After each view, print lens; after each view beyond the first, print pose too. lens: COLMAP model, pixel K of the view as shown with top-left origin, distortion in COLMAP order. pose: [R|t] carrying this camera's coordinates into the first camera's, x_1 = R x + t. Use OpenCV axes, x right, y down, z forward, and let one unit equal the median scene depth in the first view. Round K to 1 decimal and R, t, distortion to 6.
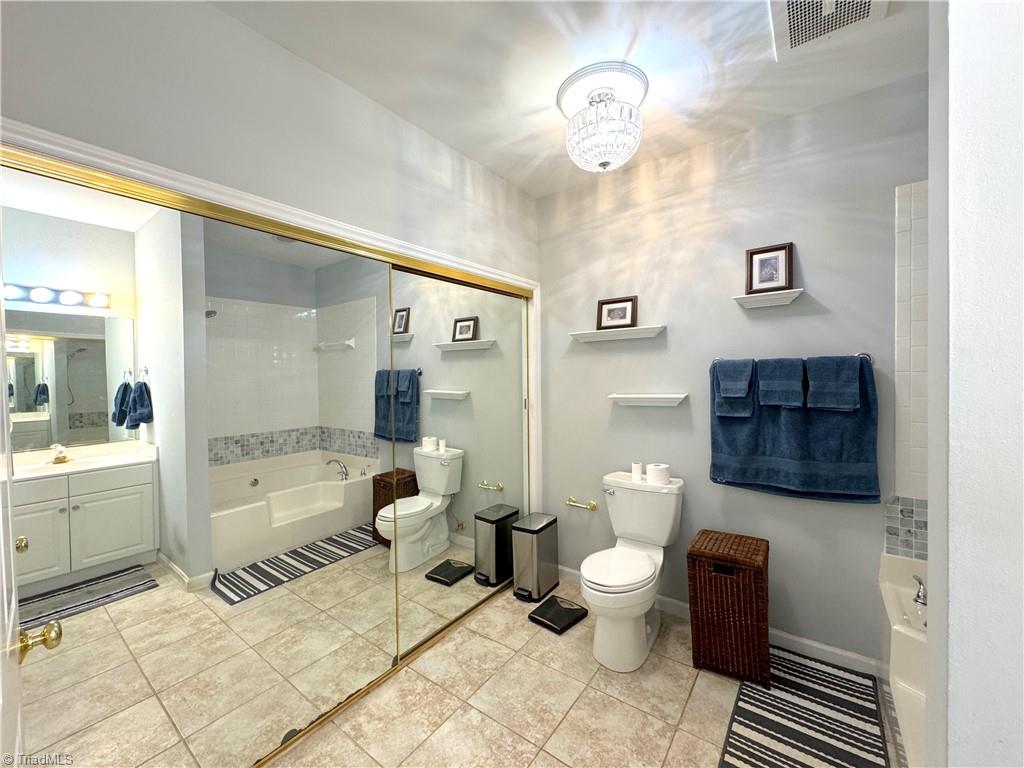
lens RADIAL K [[409.9, 0, 512.0], [0, 409.9, 384.0], [0, 0, 1]] dist [-0.000413, -0.000053]
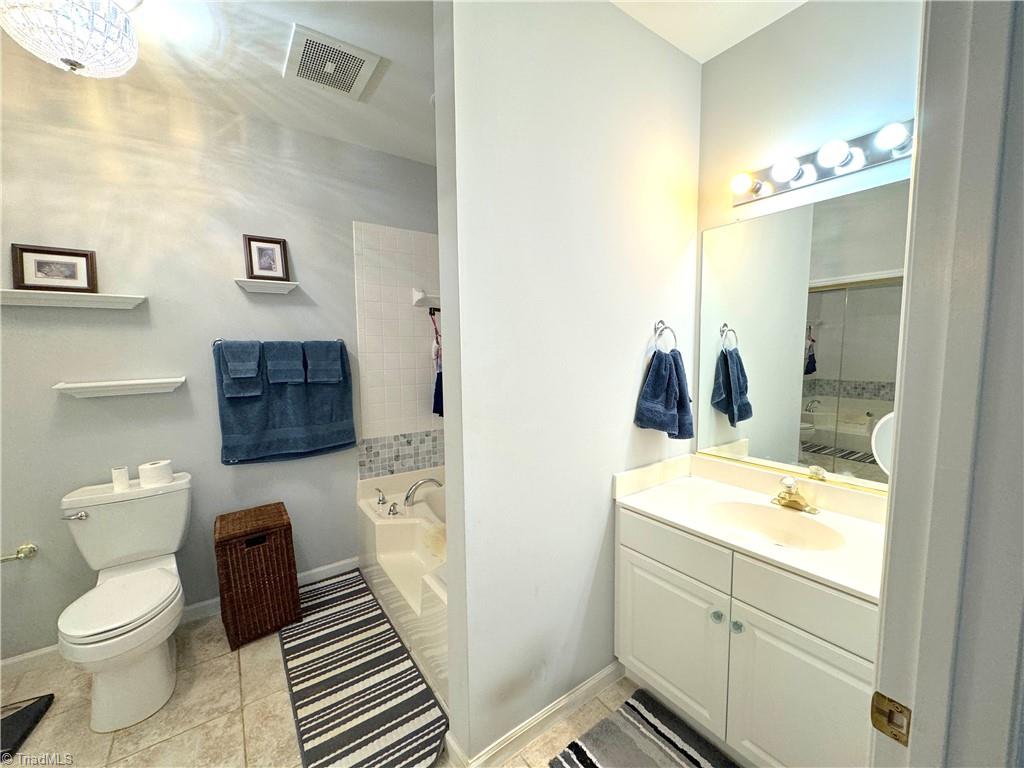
lens RADIAL K [[409.9, 0, 512.0], [0, 409.9, 384.0], [0, 0, 1]] dist [-0.000413, -0.000053]
pose [[0.311395, -0.069733, 0.947719, -0.228630], [0.024935, 0.997560, 0.065207, -0.002064], [-0.949953, 0.003326, 0.312374, 0.041489]]
